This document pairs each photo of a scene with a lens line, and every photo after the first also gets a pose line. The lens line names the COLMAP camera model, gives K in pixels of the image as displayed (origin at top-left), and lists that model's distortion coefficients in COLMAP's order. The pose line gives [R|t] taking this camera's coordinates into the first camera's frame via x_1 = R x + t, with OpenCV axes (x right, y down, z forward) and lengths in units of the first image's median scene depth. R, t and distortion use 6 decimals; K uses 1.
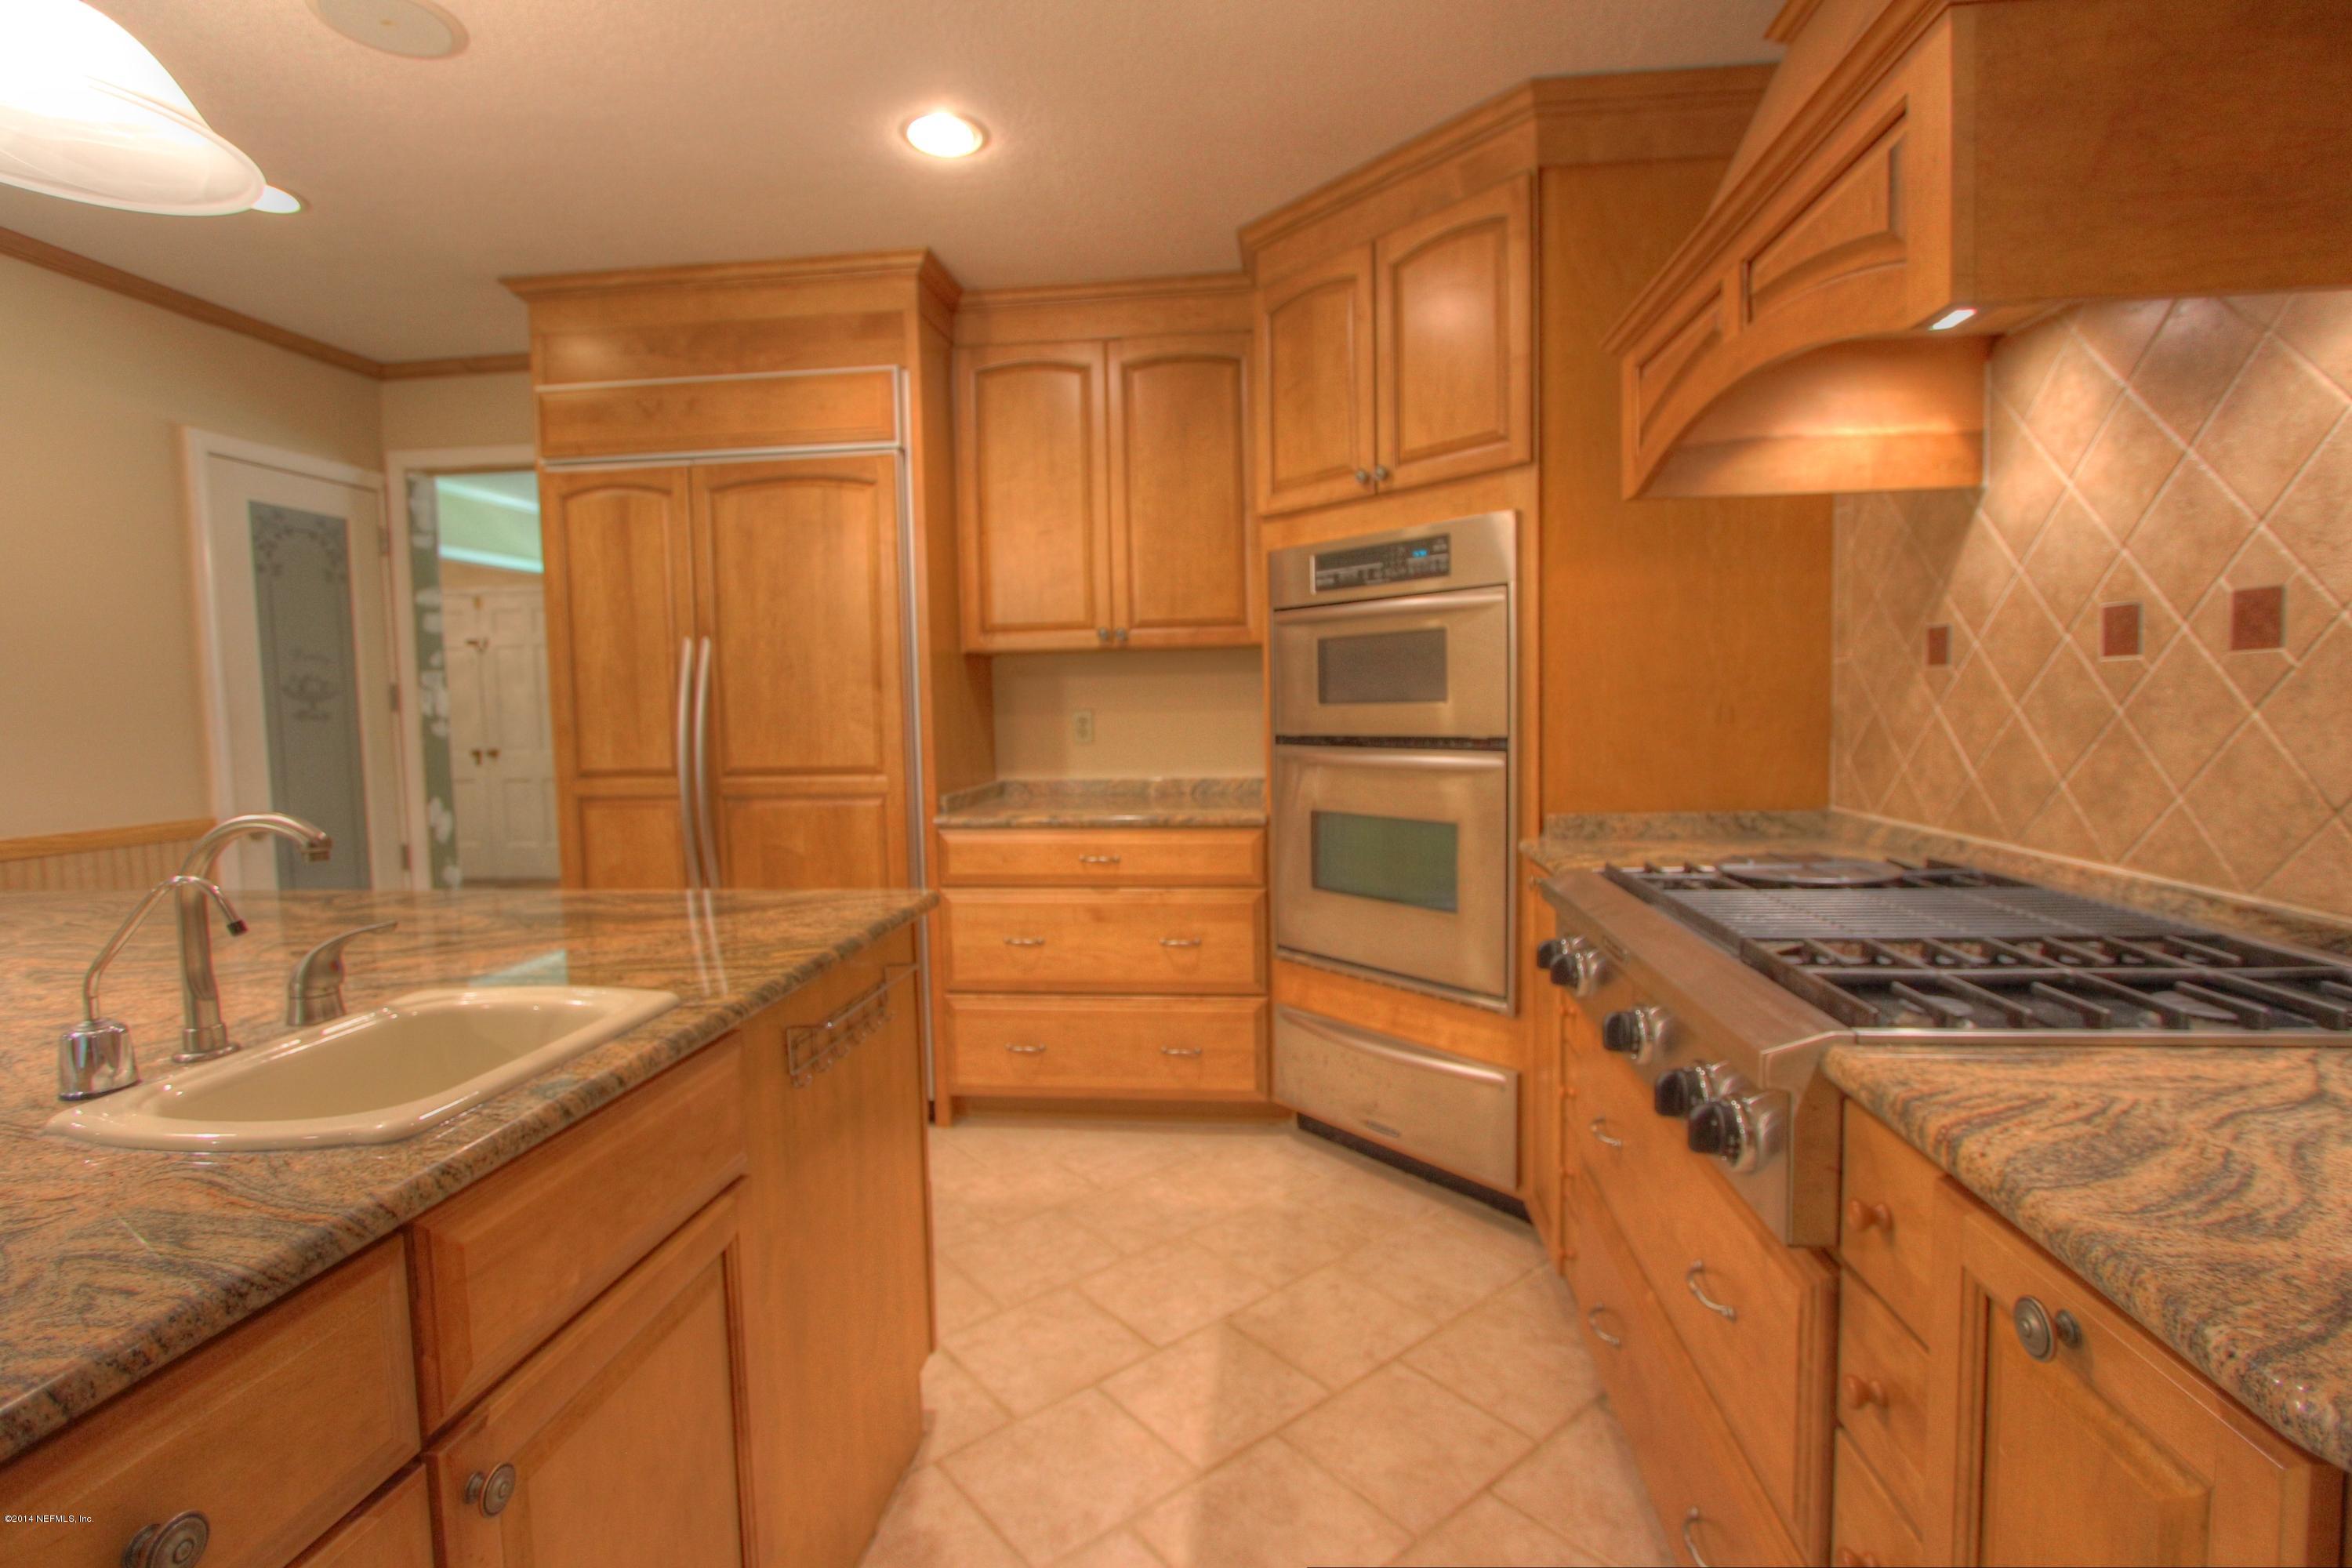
lens RADIAL K [[1138.9, 0, 1177.0], [0, 1138.9, 746.0], [0, 0, 1]] dist [0.000036, 0.000145]
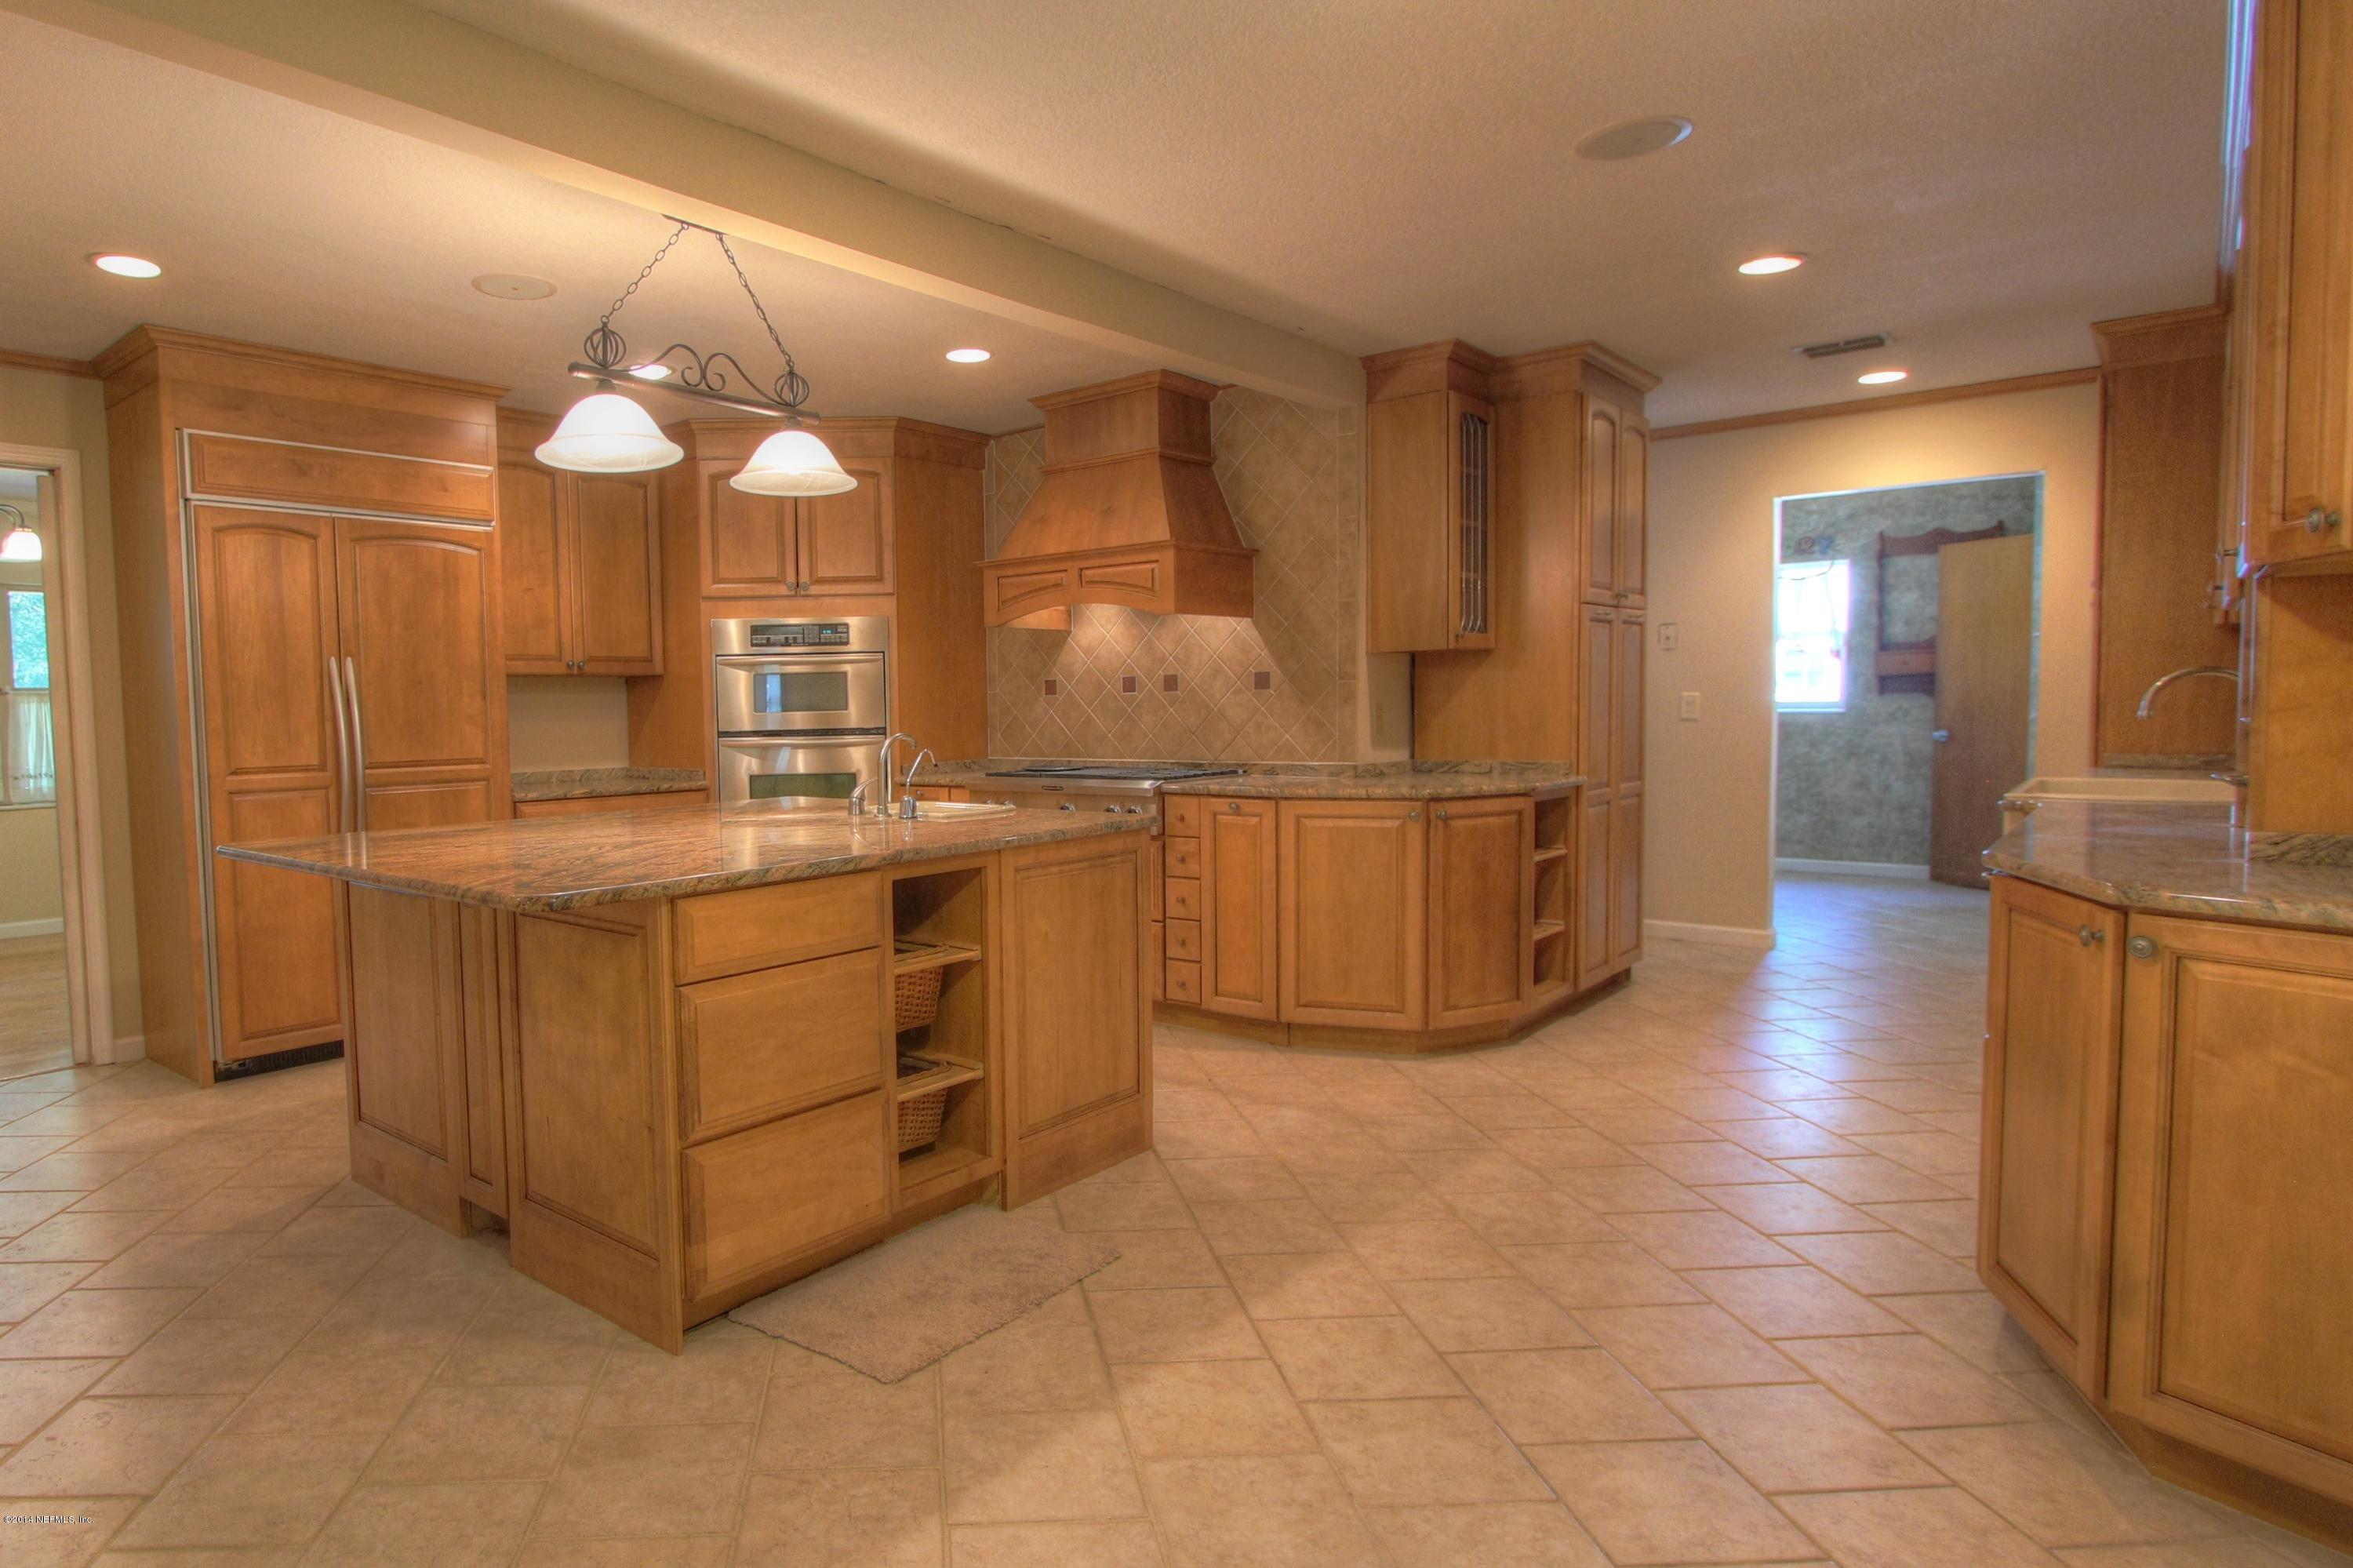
lens RADIAL K [[1077.3, 0, 1178.6], [0, 1077.3, 770.8], [0, 0, 1]] dist [-0.028767, 0.004221]
pose [[0.505637, -0.043073, 0.861671, -1.070534], [0.046416, 0.998665, 0.022684, 0.048828], [-0.861497, 0.028525, 0.506961, -0.402410]]
